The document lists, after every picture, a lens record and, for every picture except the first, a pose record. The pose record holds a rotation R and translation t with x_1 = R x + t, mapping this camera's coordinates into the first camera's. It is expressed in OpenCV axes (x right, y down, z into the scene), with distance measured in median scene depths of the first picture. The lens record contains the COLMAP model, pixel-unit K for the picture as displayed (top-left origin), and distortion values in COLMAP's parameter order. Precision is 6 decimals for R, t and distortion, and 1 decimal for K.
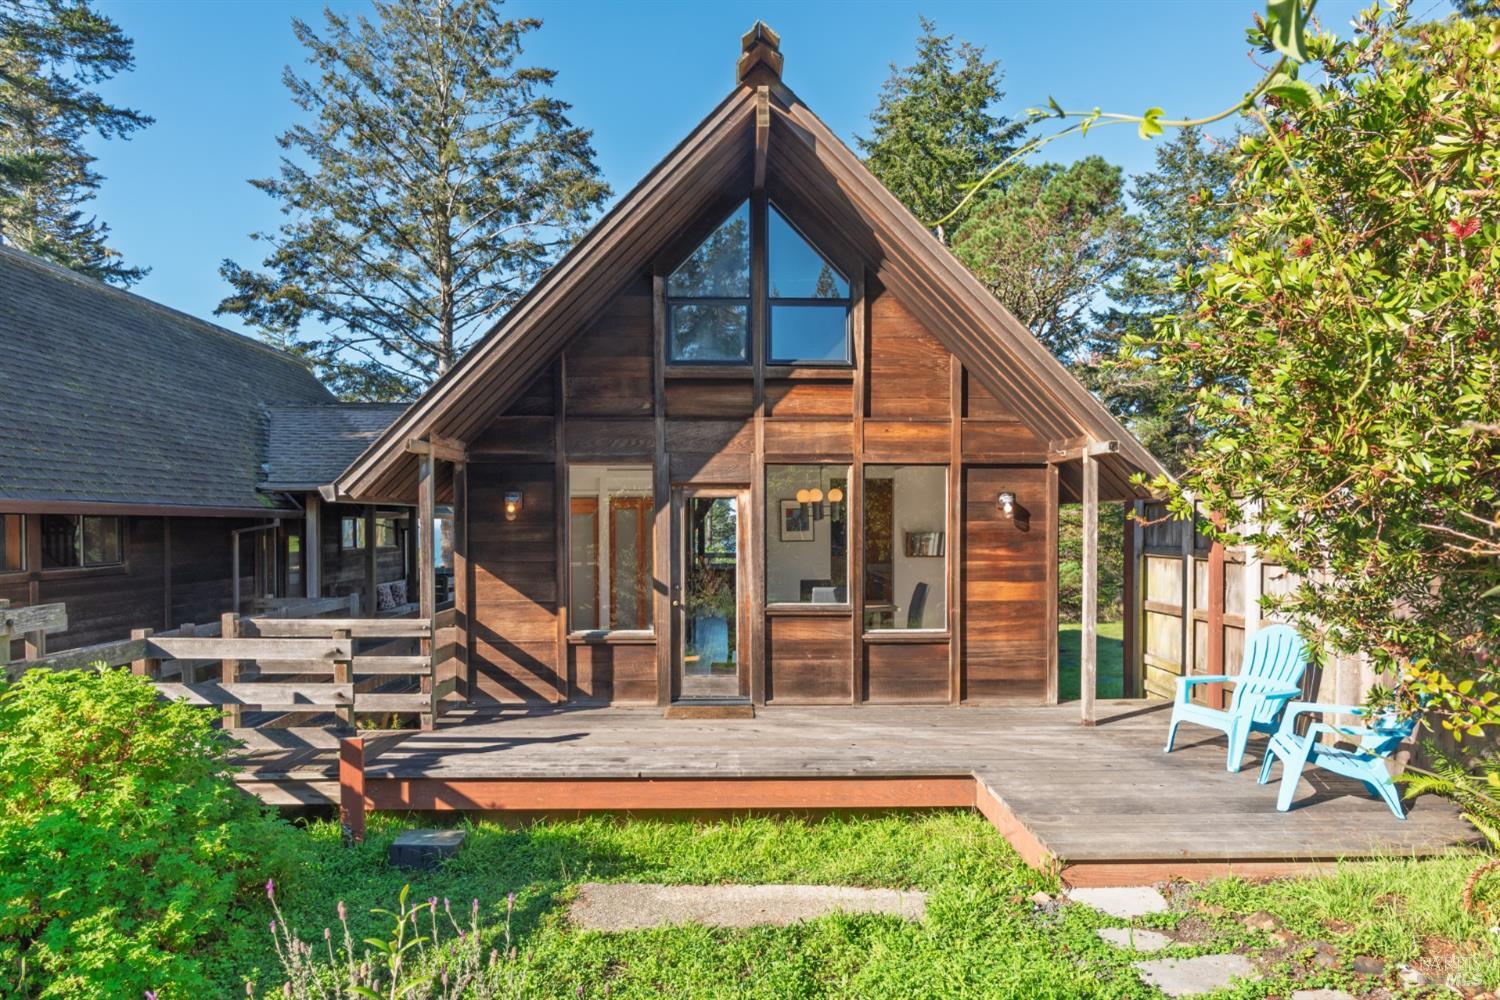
lens RADIAL K [[874.0, 0, 752.5], [0, 874.0, 537.6], [0, 0, 1]] dist [-0.007105, -0.001509]
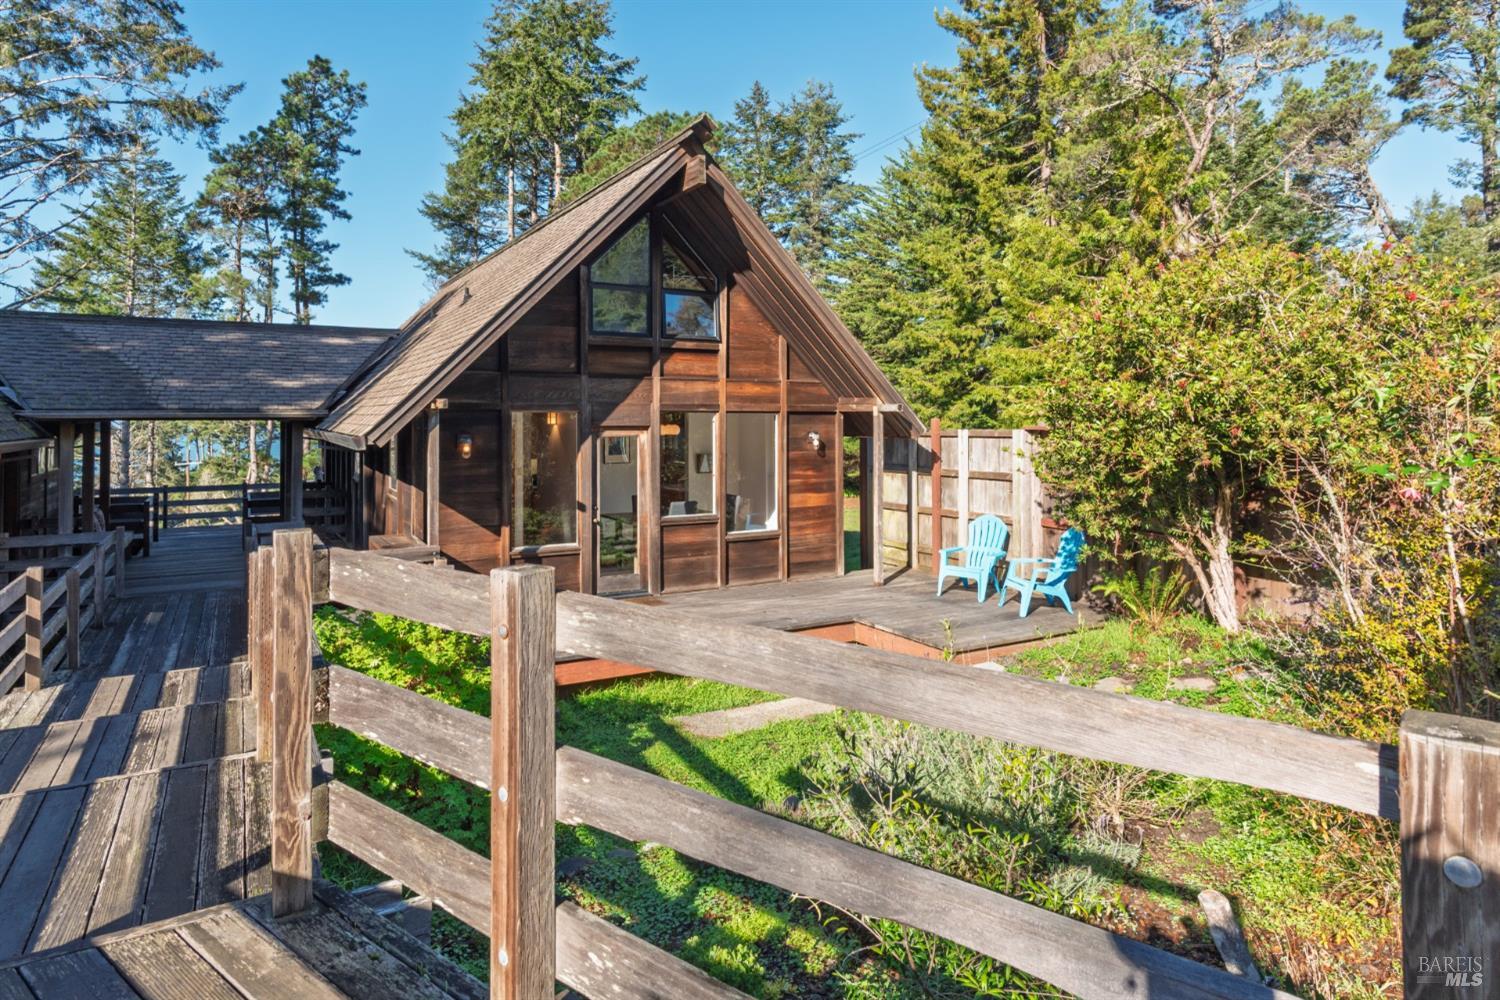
lens RADIAL K [[882.7, 0, 753.7], [0, 882.7, 399.3], [0, 0, 1]] dist [-0.004104, -0.001072]
pose [[0.879579, 0.010245, 0.475643, -0.496112], [0.007552, 0.999342, -0.035489, -0.053909], [-0.475693, 0.034808, 0.878922, -0.246605]]
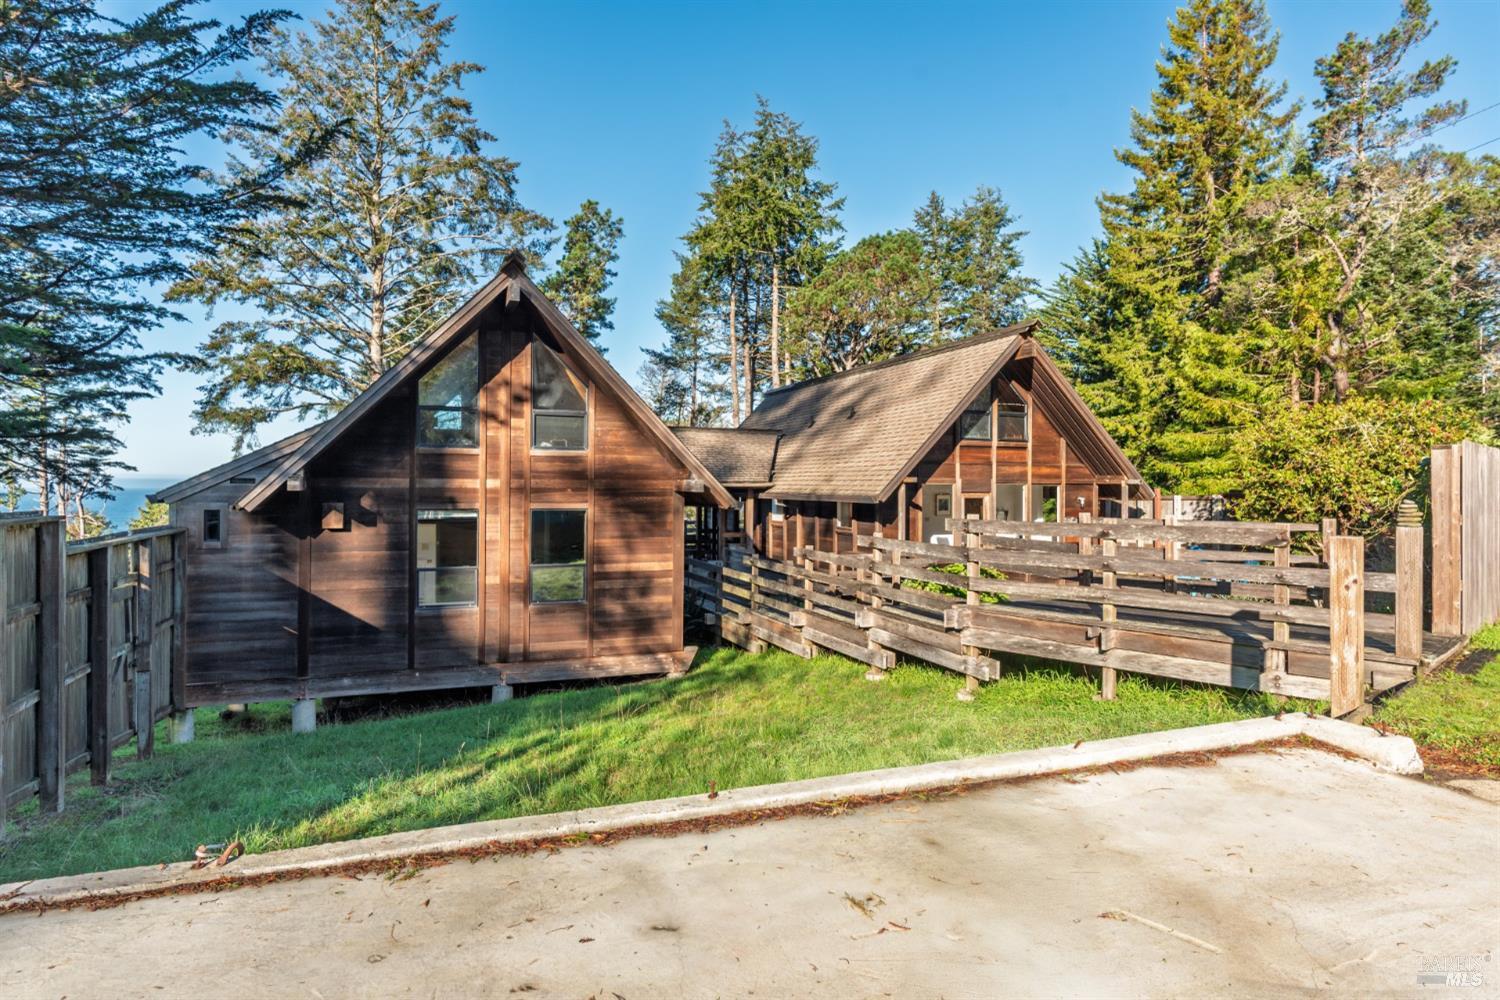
lens RADIAL K [[851.0, 0, 745.0], [0, 851.0, 483.3], [0, 0, 1]] dist [-0.019437, -0.000436]
pose [[0.946652, 0.006085, 0.322200, -1.323445], [0.000677, 0.999782, -0.020872, -0.038435], [-0.322257, 0.019976, 0.946441, -0.897953]]
